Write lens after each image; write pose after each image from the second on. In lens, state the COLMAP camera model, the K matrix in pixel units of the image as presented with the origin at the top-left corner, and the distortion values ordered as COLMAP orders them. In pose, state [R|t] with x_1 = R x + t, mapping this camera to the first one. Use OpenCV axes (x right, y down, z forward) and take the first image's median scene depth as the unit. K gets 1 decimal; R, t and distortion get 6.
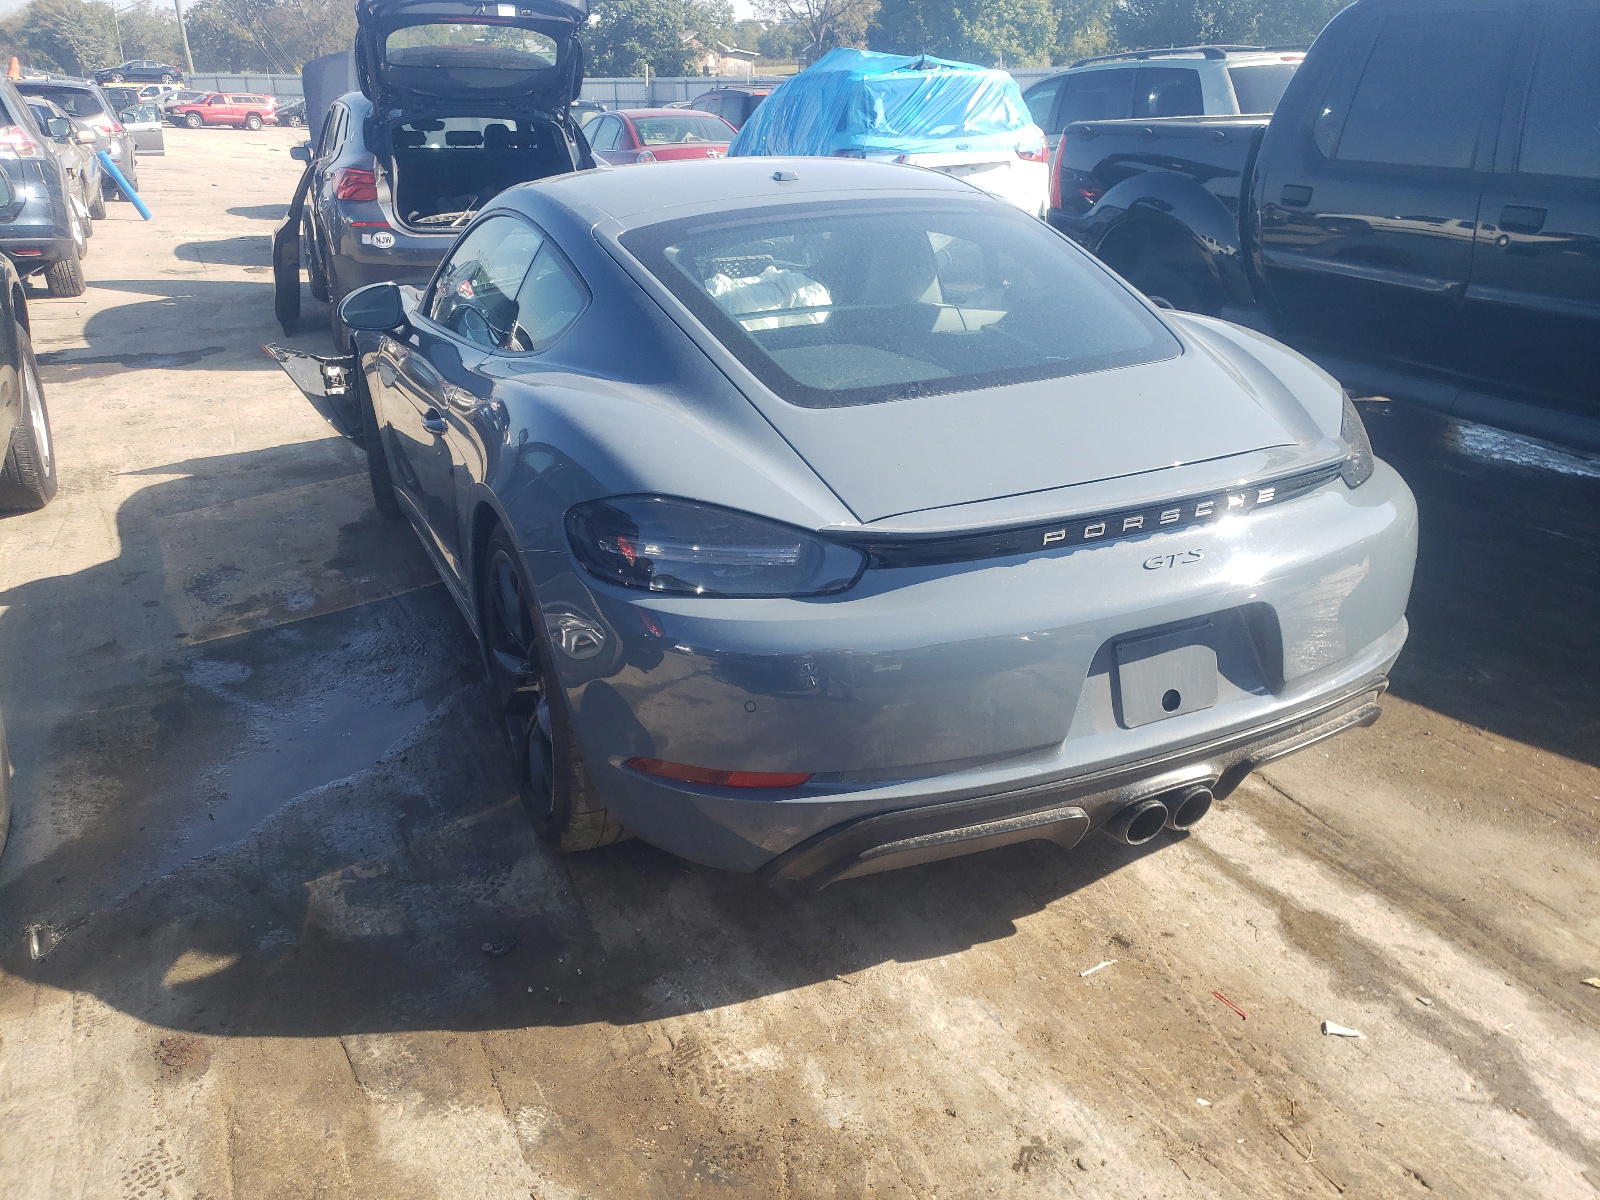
lens RADIAL K [[1220.3, 0, 800.0], [0, 1220.3, 600.0], [0, 0, 1]] dist [-0.003684, -0.001068]
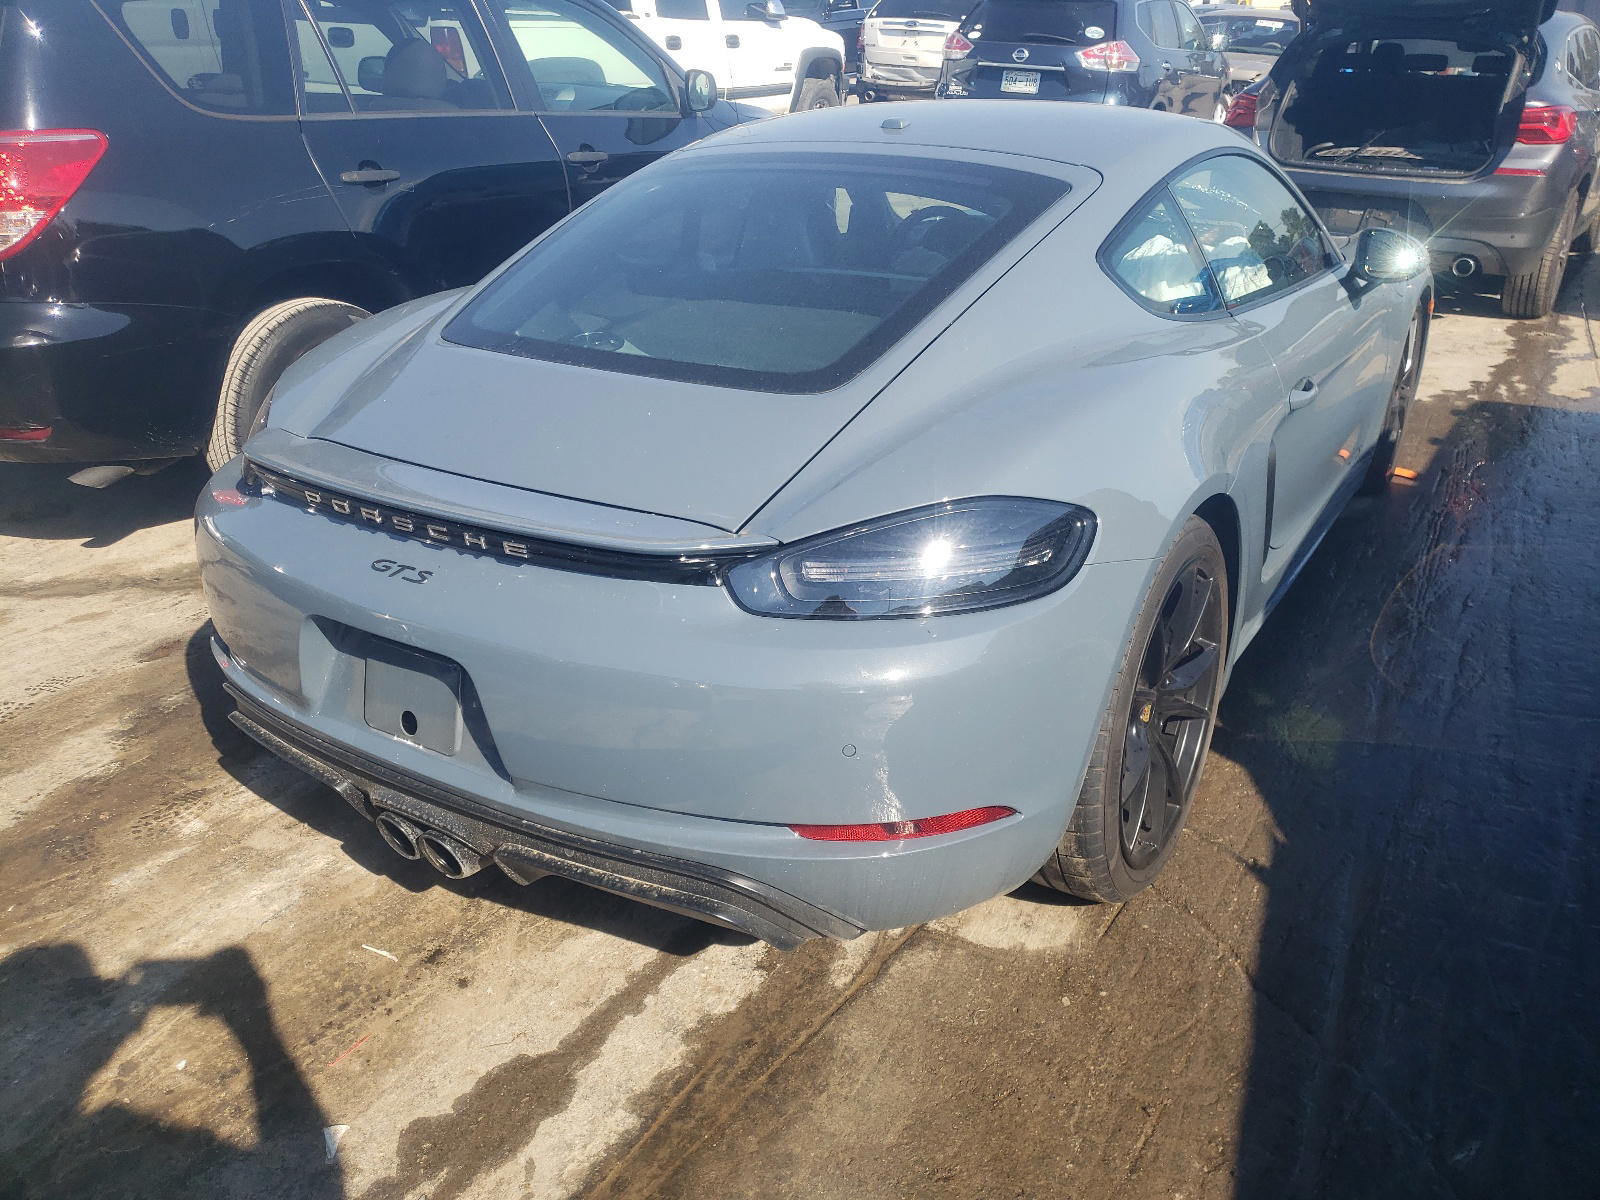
lens RADIAL K [[1211.0, 0, 800.0], [0, 1211.0, 600.0], [0, 0, 1]] dist [0.041657, -0.001907]
pose [[0.568511, 0.377295, -0.731057, 1.026308], [-0.333558, 0.918027, 0.214396, -0.274243], [0.752020, 0.121964, 0.647758, 0.575925]]
